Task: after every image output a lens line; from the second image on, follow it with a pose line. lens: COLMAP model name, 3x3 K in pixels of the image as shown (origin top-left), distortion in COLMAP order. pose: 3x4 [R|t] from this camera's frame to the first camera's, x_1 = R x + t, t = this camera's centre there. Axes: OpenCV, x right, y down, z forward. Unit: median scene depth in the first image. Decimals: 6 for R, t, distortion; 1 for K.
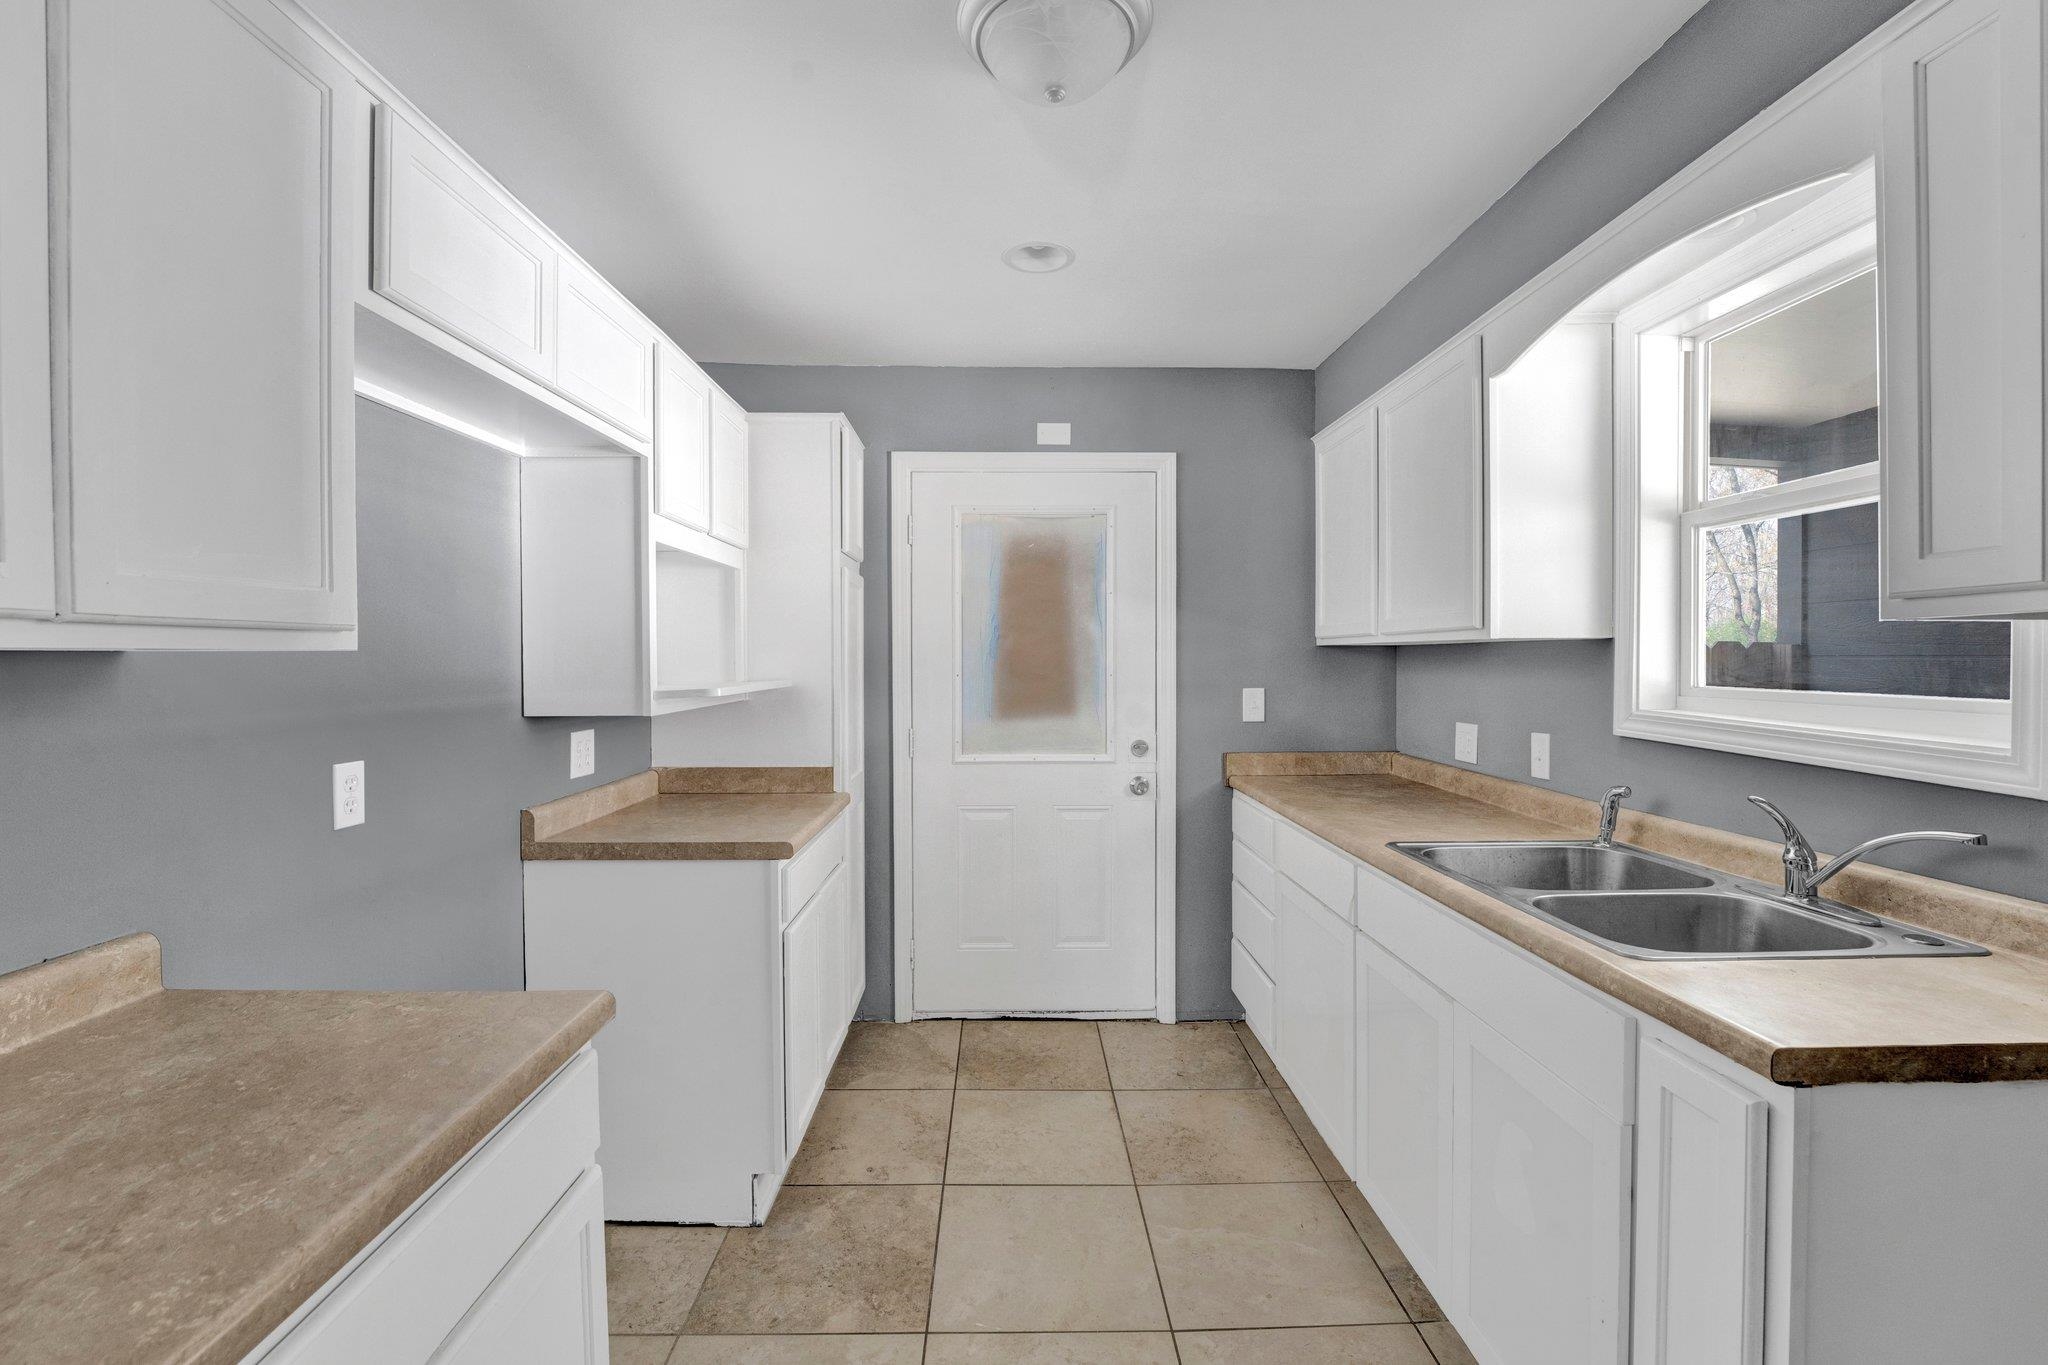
lens RADIAL K [[885.2, 0, 1006.7], [0, 885.2, 667.0], [0, 0, 1]] dist [-0.024657, 0.002303]
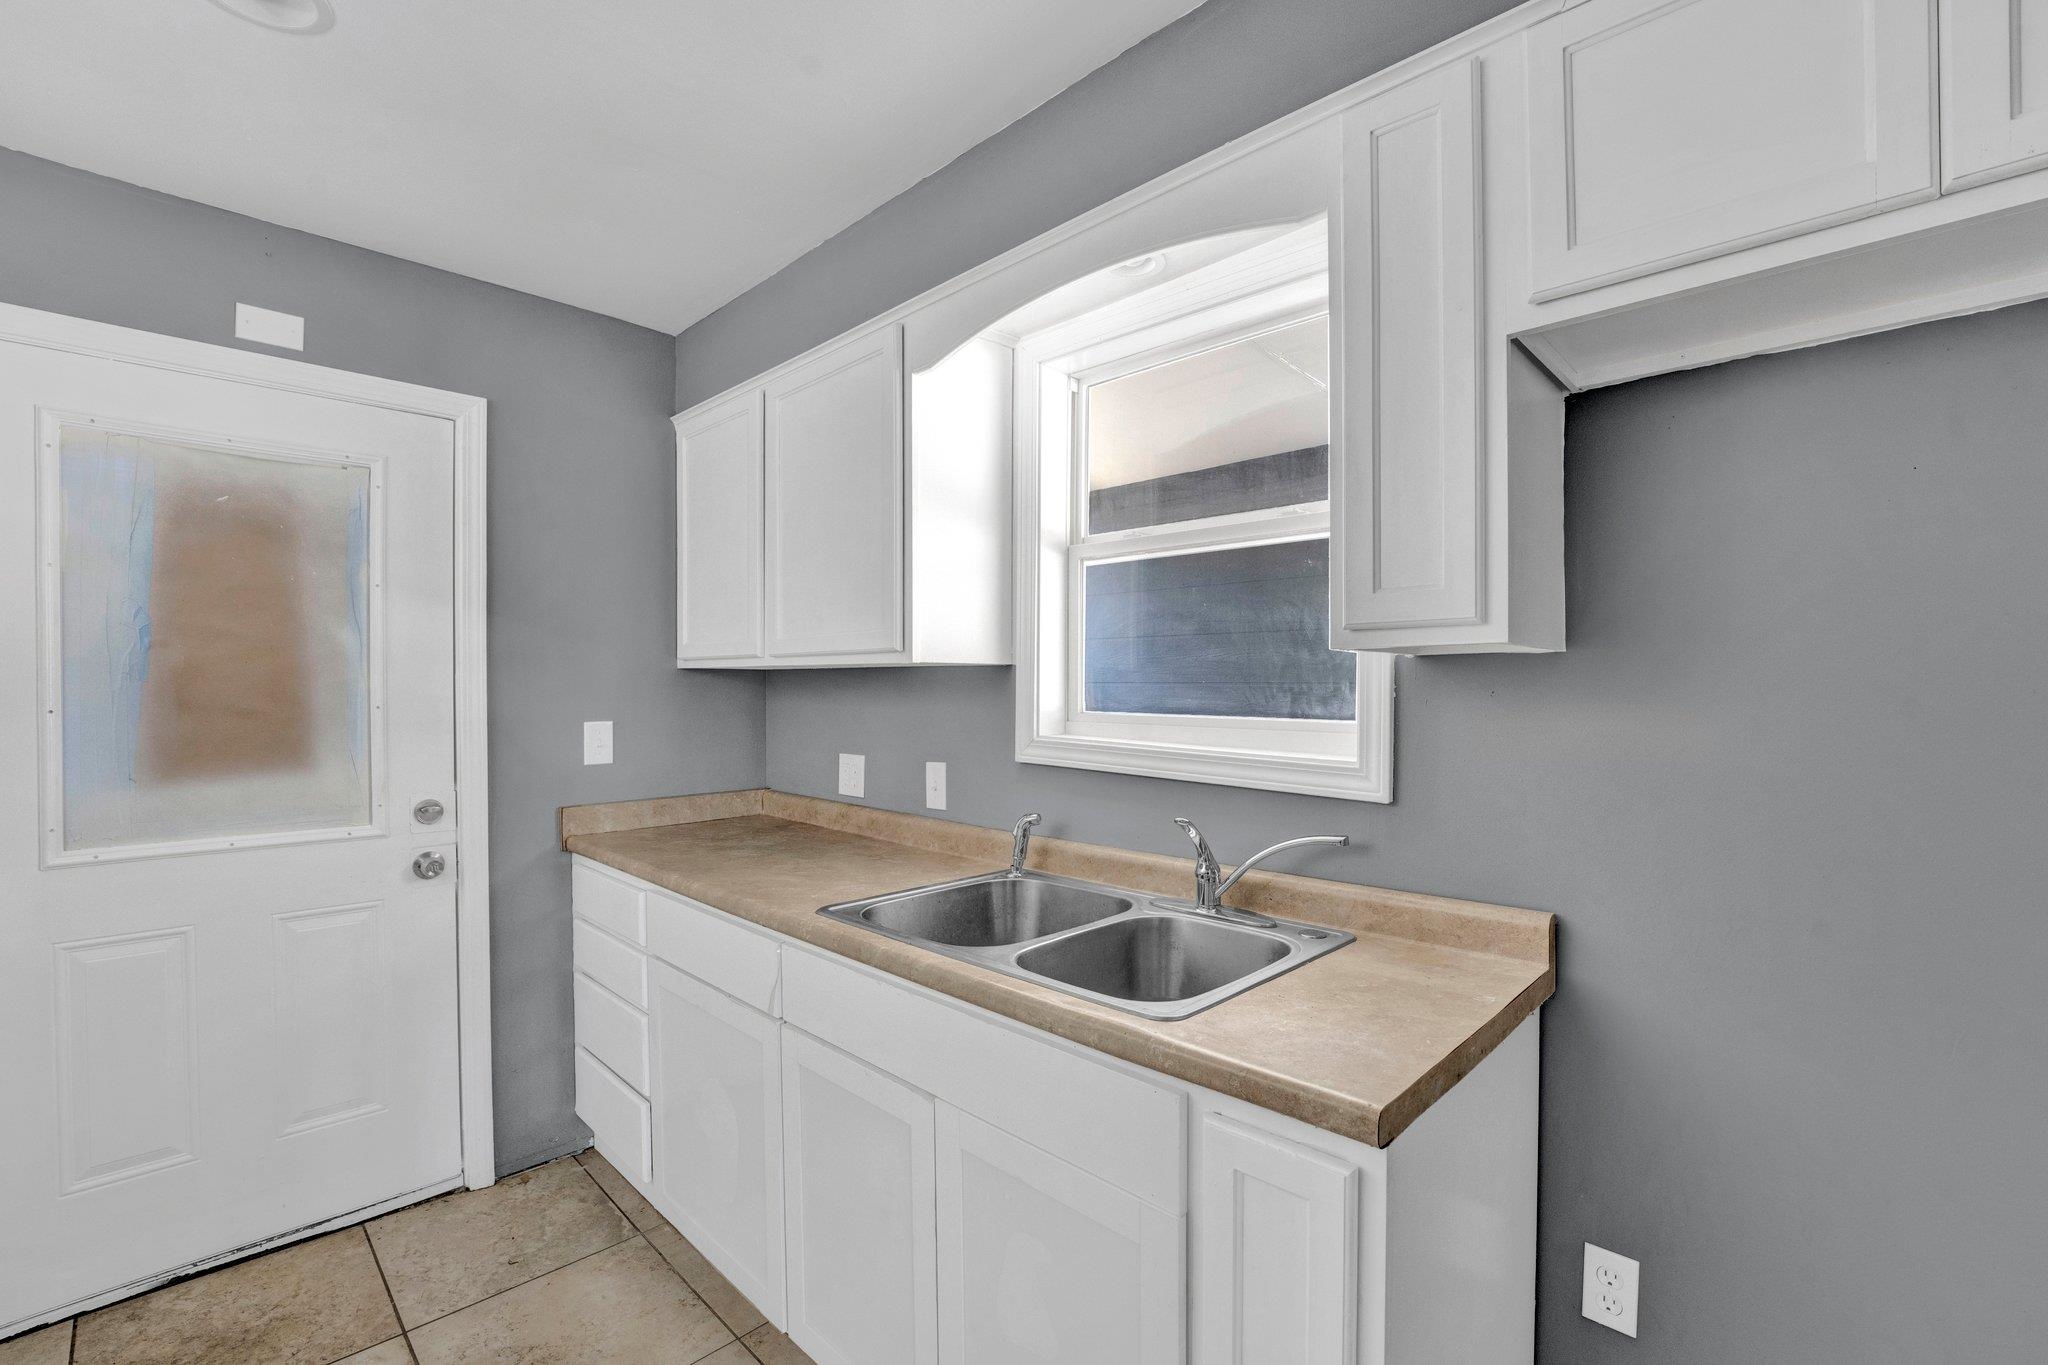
lens RADIAL K [[885.2, 0, 1030.9], [0, 885.2, 698.4], [0, 0, 1]] dist [-0.024657, 0.002303]
pose [[0.701778, -0.006935, 0.712362, -0.011000], [0.002970, 0.999972, 0.006809, -0.001277], [-0.712389, -0.002663, 0.701779, 0.249627]]
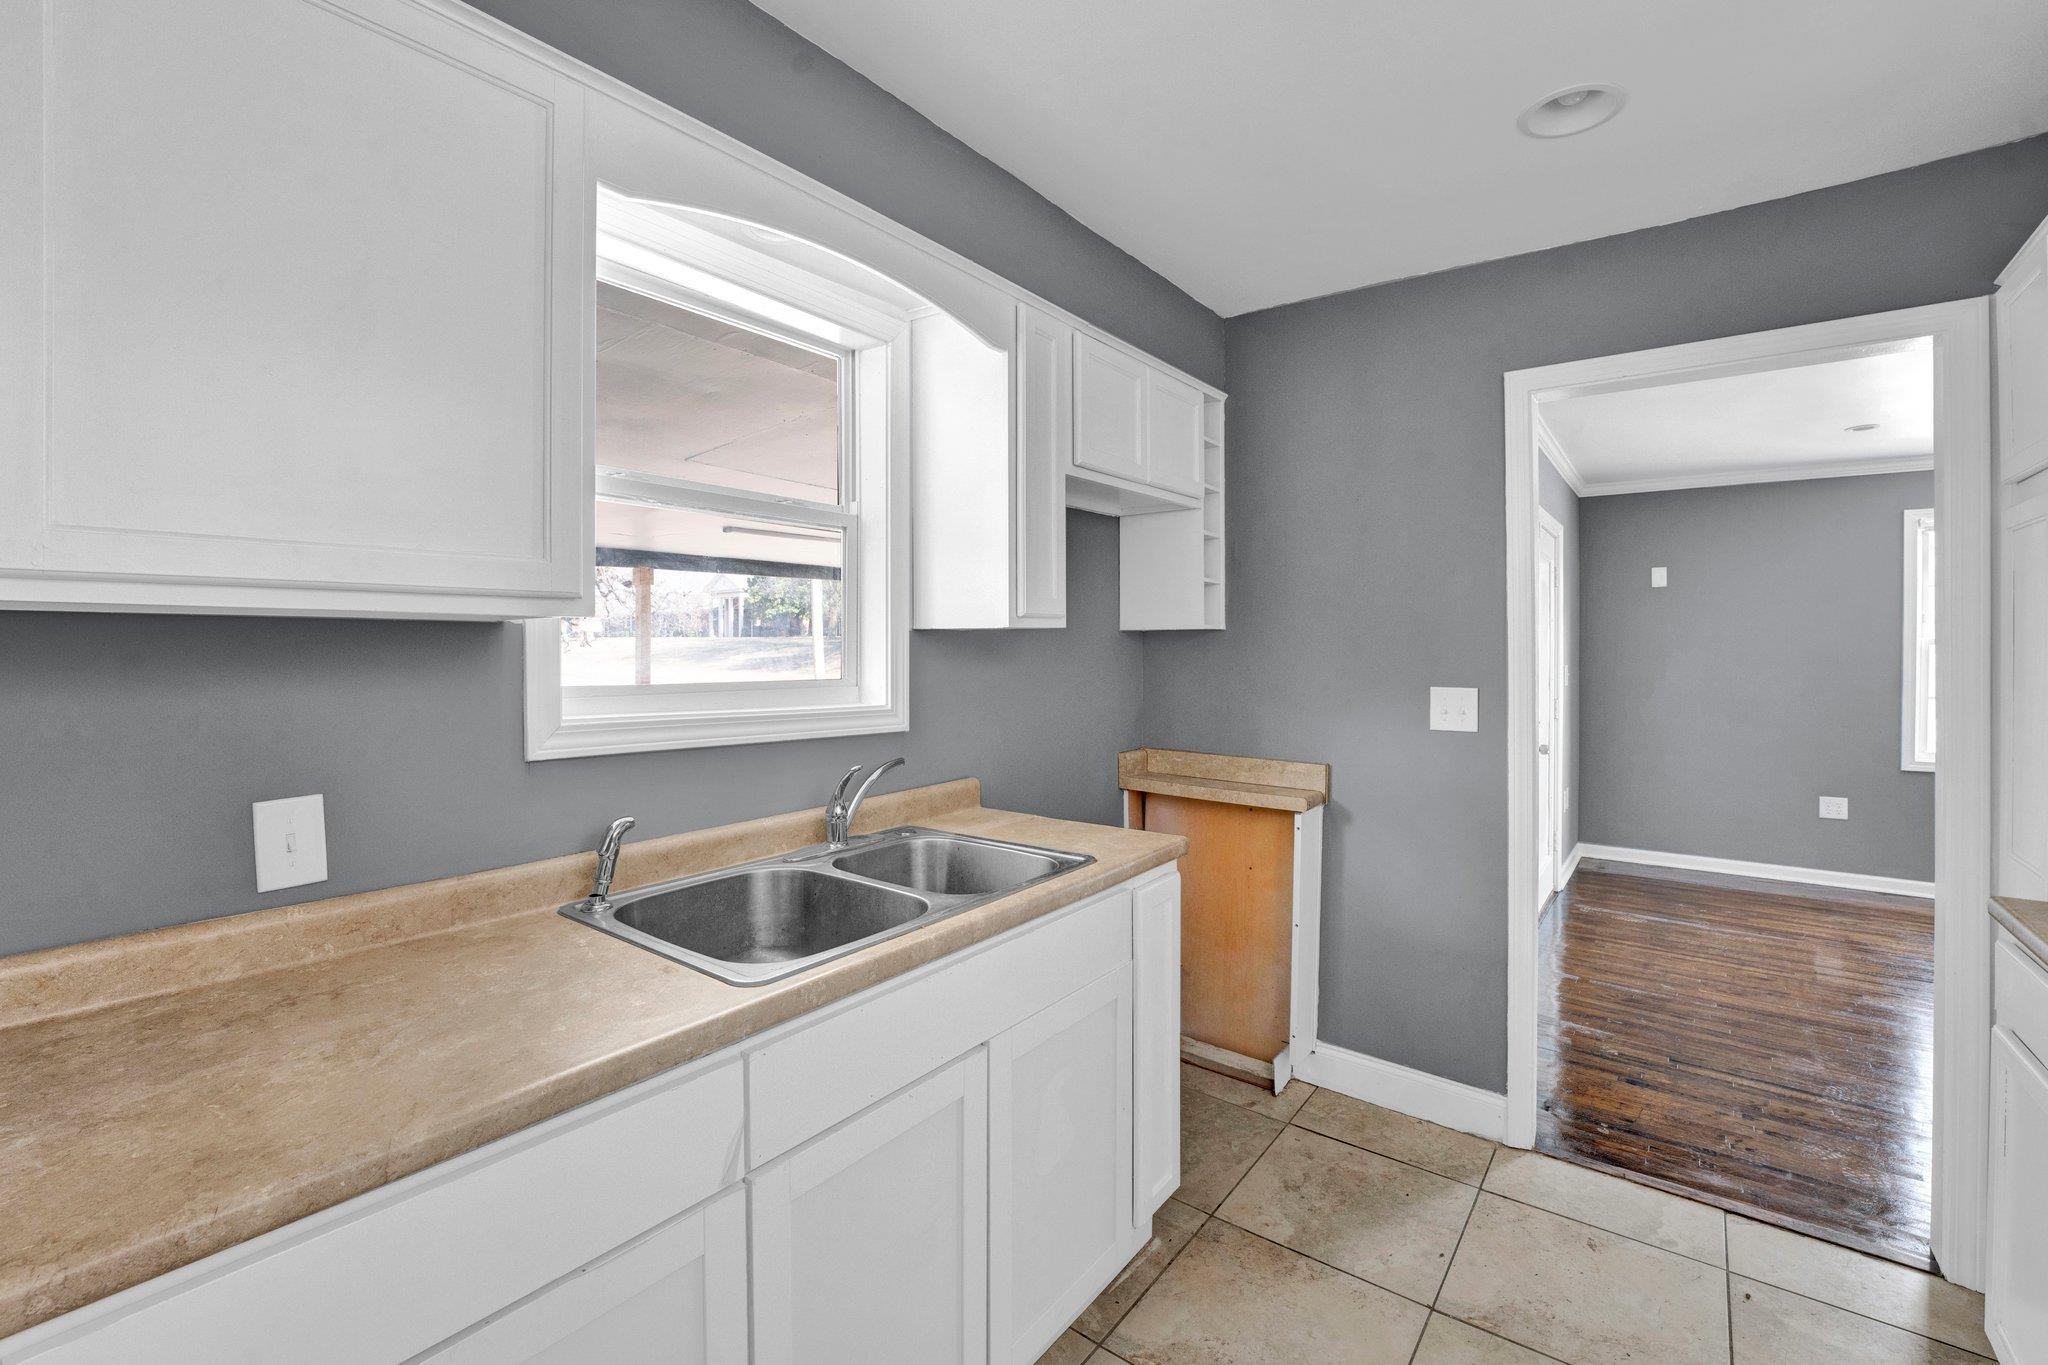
lens RADIAL K [[885.2, 0, 1012.7], [0, 885.2, 655.6], [0, 0, 1]] dist [-0.024657, 0.002303]
pose [[-0.784869, 0.000362, 0.619661, -0.035854], [0.010723, 0.999858, 0.012997, -0.009598], [-0.619569, 0.016846, -0.784762, 1.167471]]
